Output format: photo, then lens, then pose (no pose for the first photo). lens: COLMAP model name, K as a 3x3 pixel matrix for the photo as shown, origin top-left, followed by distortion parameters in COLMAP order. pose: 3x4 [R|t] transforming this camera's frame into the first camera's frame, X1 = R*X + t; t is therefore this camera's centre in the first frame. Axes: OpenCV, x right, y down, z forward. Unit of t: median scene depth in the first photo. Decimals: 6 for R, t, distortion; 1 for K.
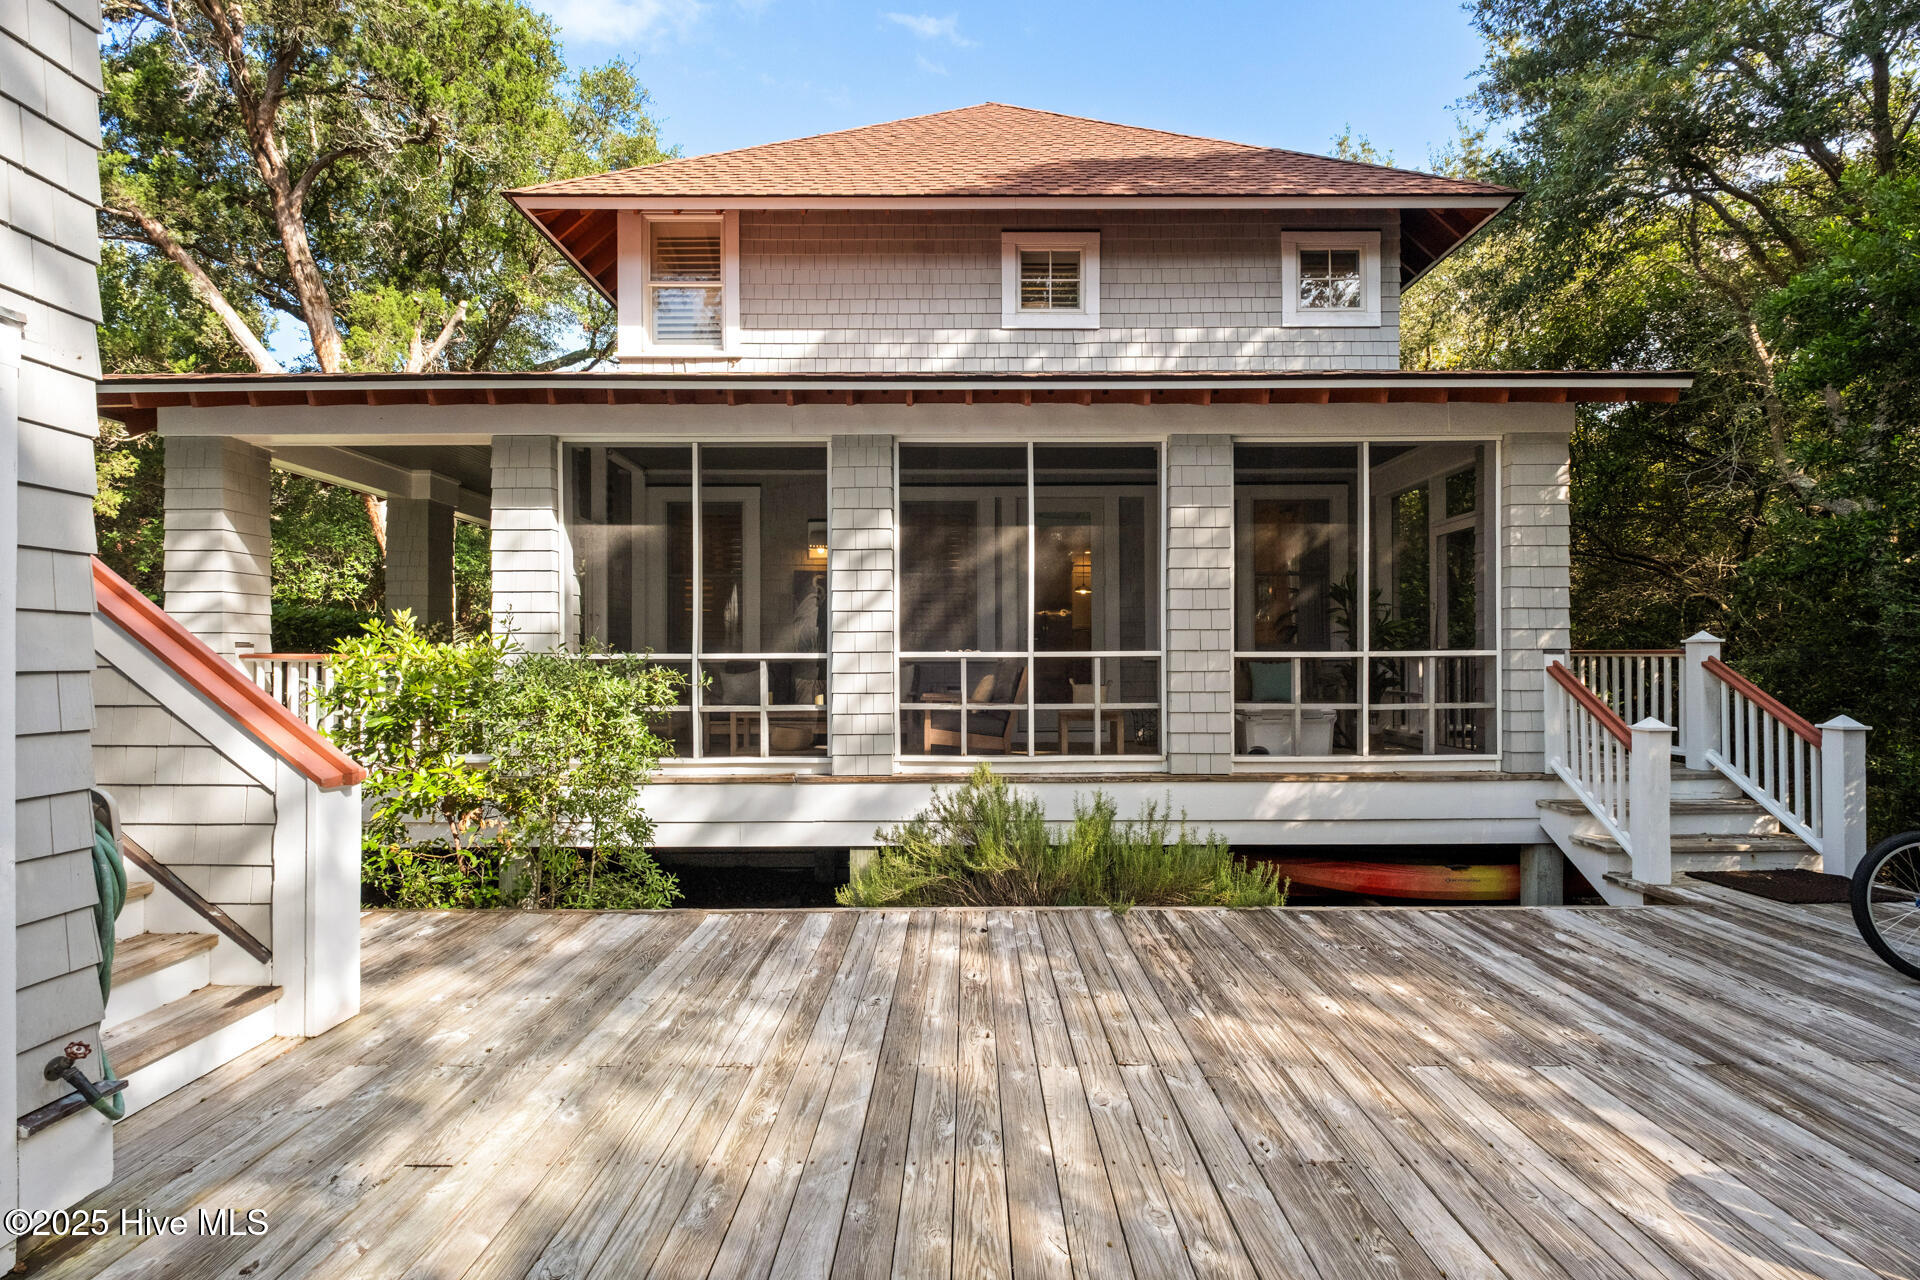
lens RADIAL K [[864.5, 0, 975.1], [0, 864.5, 636.1], [0, 0, 1]] dist [-0.000419, -0.000139]
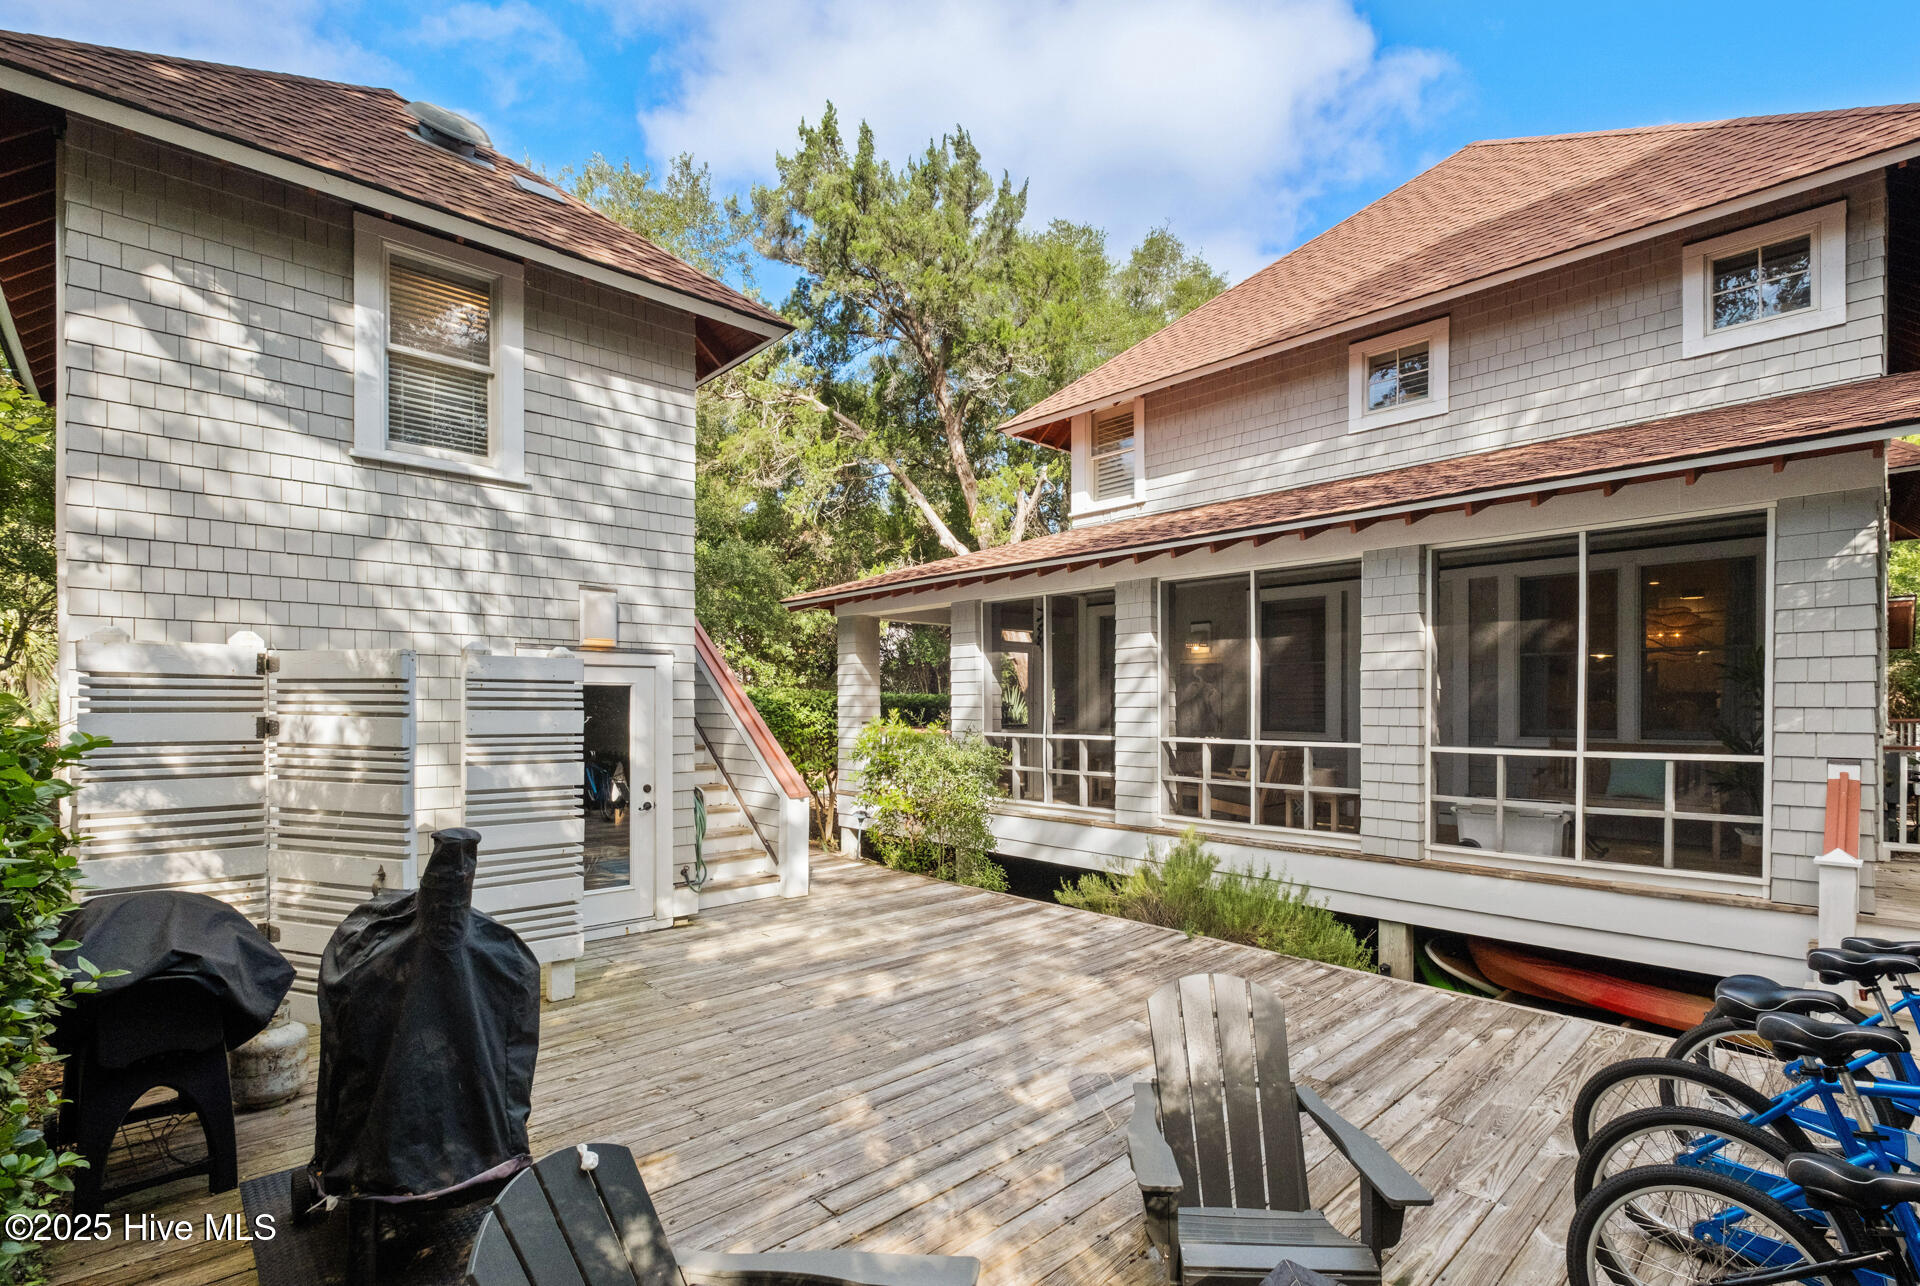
lens RADIAL K [[879.2, 0, 945.7], [0, 879.2, 710.5], [0, 0, 1]] dist [-0.002406, -0.000816]
pose [[0.674961, 0.008747, -0.737801, 0.695989], [0.014715, 0.999571, 0.025313, -0.063170], [0.737706, -0.027942, 0.674543, -0.171817]]
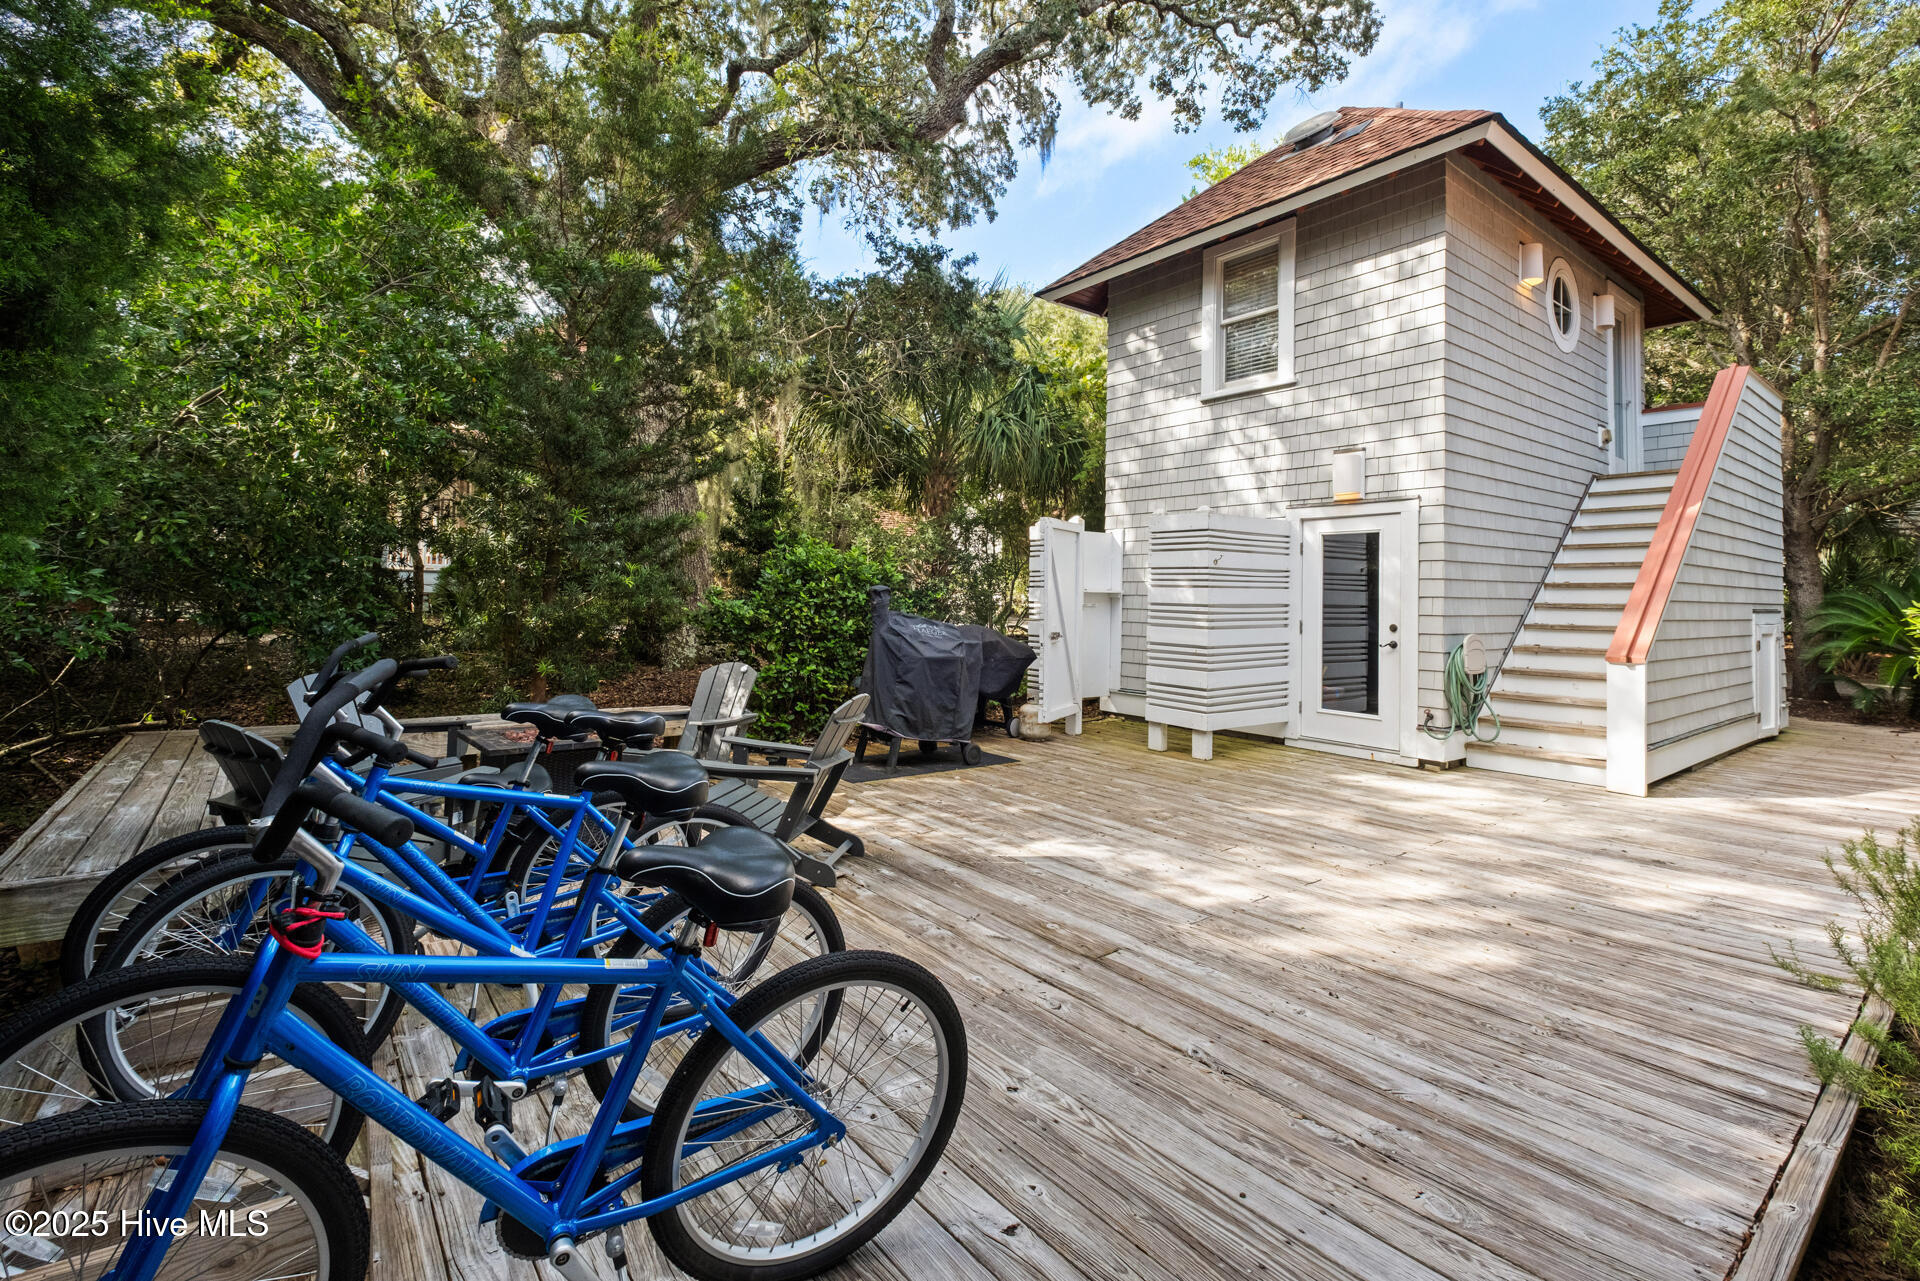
lens RADIAL K [[867.0, 0, 963.3], [0, 867.0, 578.1], [0, 0, 1]] dist [-0.000525, -0.000114]
pose [[-0.793221, -0.021993, -0.608537, 0.785779], [0.003392, 0.999172, -0.040532, 0.032774], [0.608924, -0.034215, -0.792490, 0.833089]]
